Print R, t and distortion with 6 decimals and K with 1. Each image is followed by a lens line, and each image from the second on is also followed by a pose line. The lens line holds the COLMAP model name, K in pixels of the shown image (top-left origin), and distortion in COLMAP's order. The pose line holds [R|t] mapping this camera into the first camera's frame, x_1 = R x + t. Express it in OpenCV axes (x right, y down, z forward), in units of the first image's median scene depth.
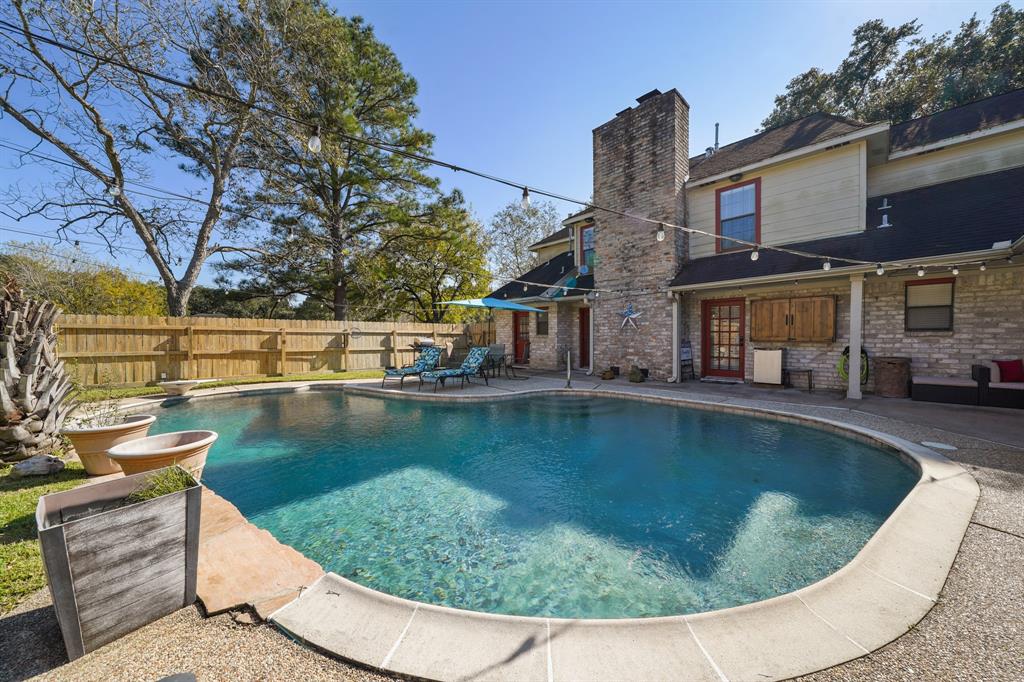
lens RADIAL K [[353.8, 0, 507.1], [0, 353.8, 346.8], [0, 0, 1]] dist [-0.003241, 0.000316]
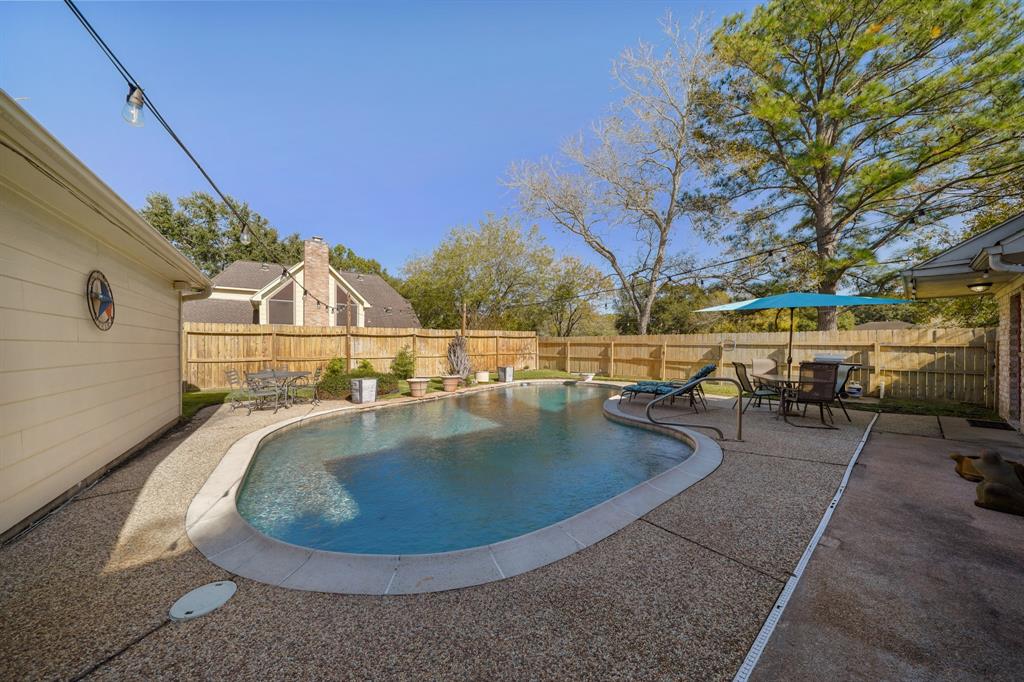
lens RADIAL K [[353.8, 0, 507.1], [0, 353.8, 346.8], [0, 0, 1]] dist [-0.003241, 0.000316]
pose [[-0.049052, -0.000884, -0.998796, 0.668825], [-0.040624, 0.999174, 0.001111, -0.014689], [0.997970, 0.040630, -0.049047, 0.553009]]
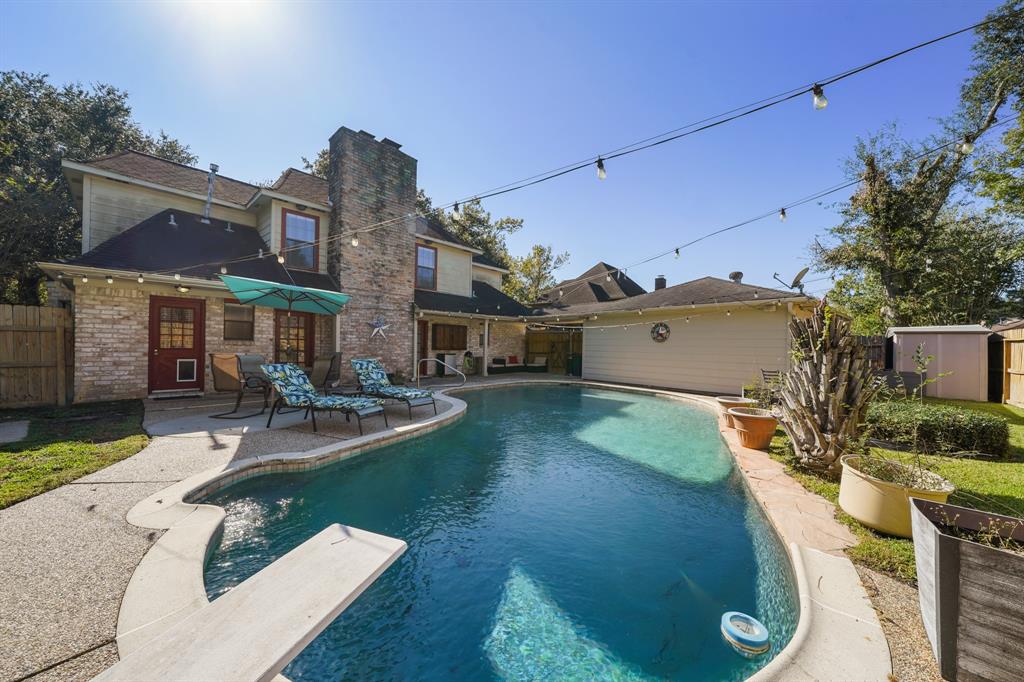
lens RADIAL K [[353.8, 0, 507.1], [0, 353.8, 346.8], [0, 0, 1]] dist [-0.003241, 0.000316]
pose [[-0.077993, 0.004573, 0.996943, -0.775535], [0.019250, 0.999810, -0.003080, -0.014156], [-0.996768, 0.018951, -0.078066, 0.685499]]
